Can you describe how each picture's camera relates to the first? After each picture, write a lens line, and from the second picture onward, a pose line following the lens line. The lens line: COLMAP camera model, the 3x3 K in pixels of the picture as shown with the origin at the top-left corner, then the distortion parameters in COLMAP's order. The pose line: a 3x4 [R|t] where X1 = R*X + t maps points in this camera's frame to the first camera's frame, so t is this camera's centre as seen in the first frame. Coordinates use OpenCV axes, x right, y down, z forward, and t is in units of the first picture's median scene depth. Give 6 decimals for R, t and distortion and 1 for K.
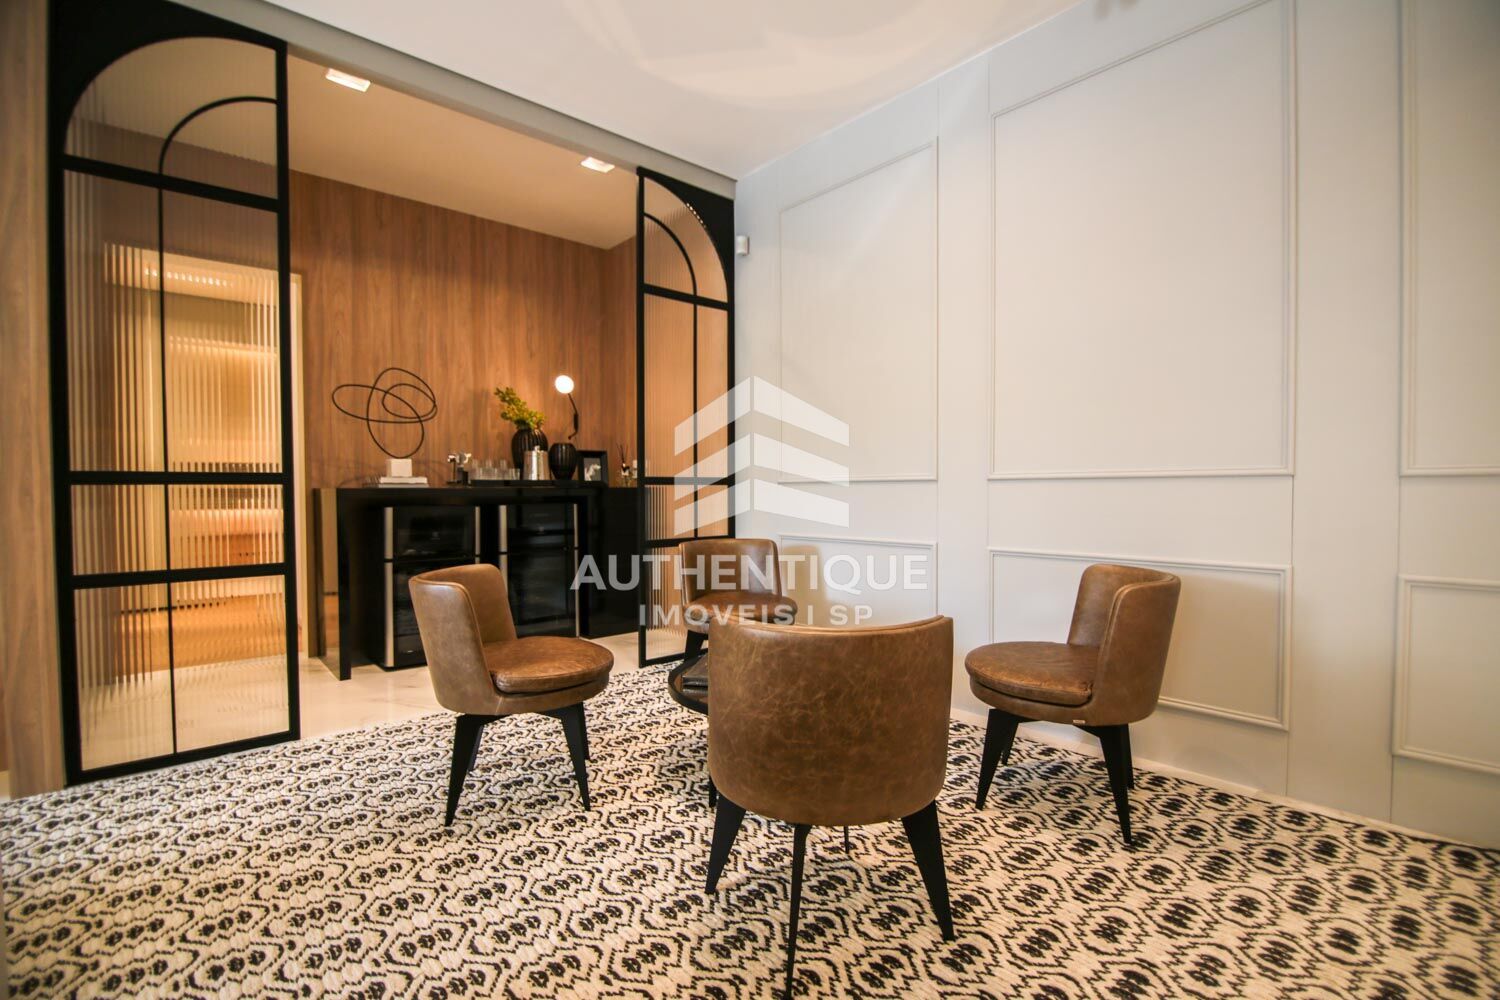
lens RADIAL K [[693.3, 0, 750.0], [0, 693.3, 500.0], [0, 0, 1]] dist [-0.016100, -0.000950]
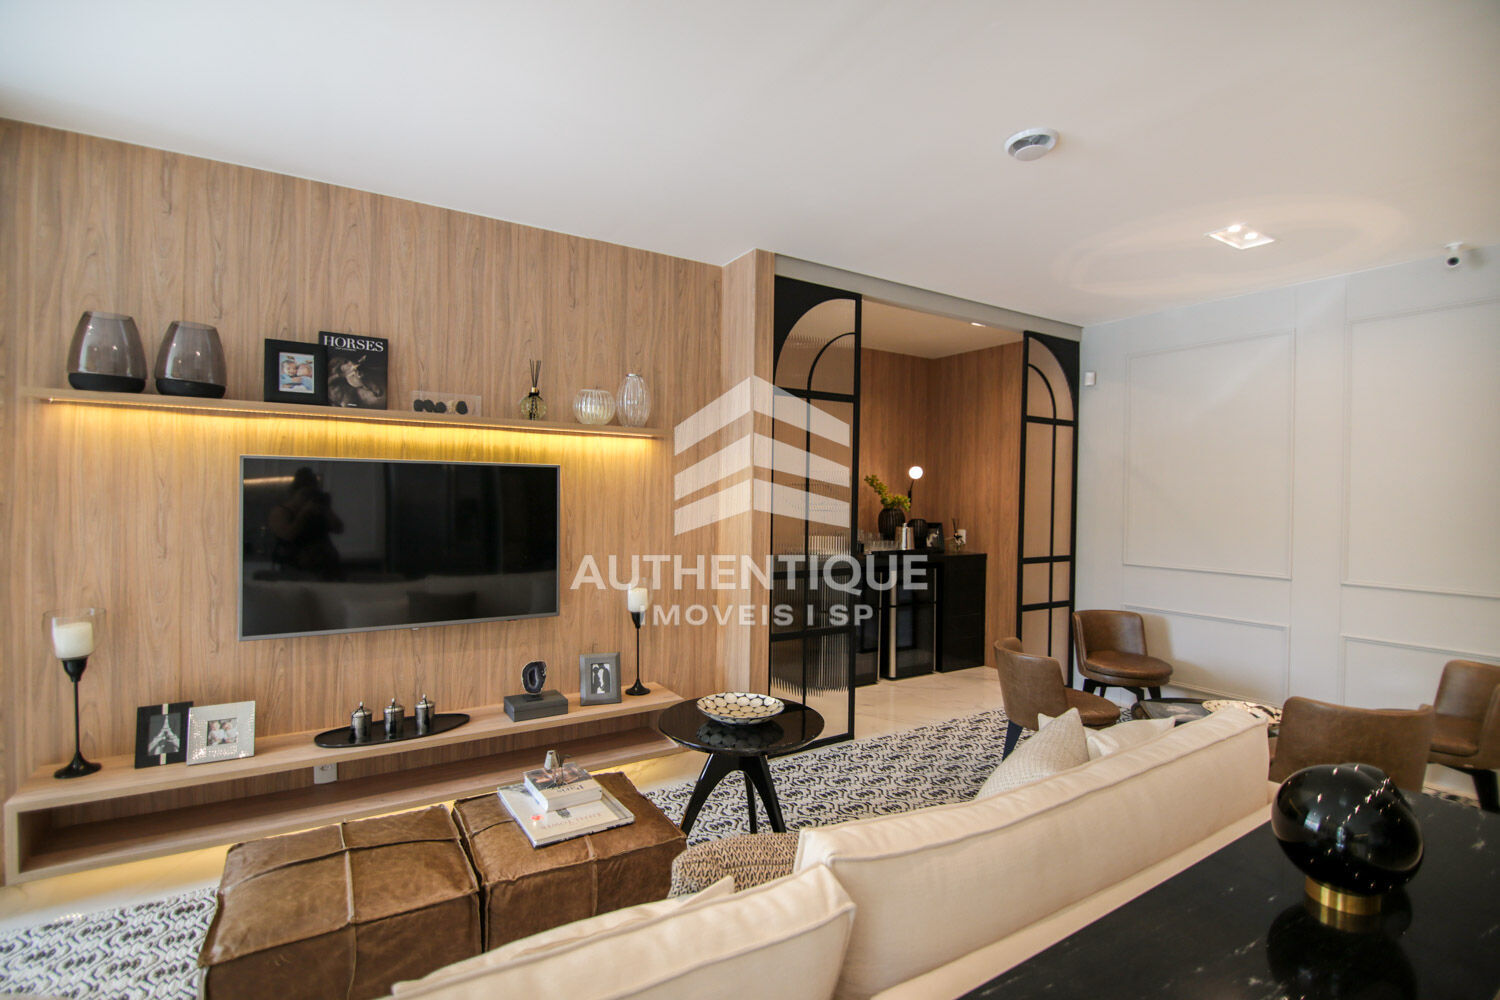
lens RADIAL K [[693.3, 0, 750.0], [0, 693.3, 500.0], [0, 0, 1]] dist [-0.016100, -0.000950]
pose [[0.984693, 0.019389, -0.173216, -0.449851], [-0.022011, 0.999670, -0.013227, -0.118708], [0.172903, 0.016837, 0.984795, -0.421166]]
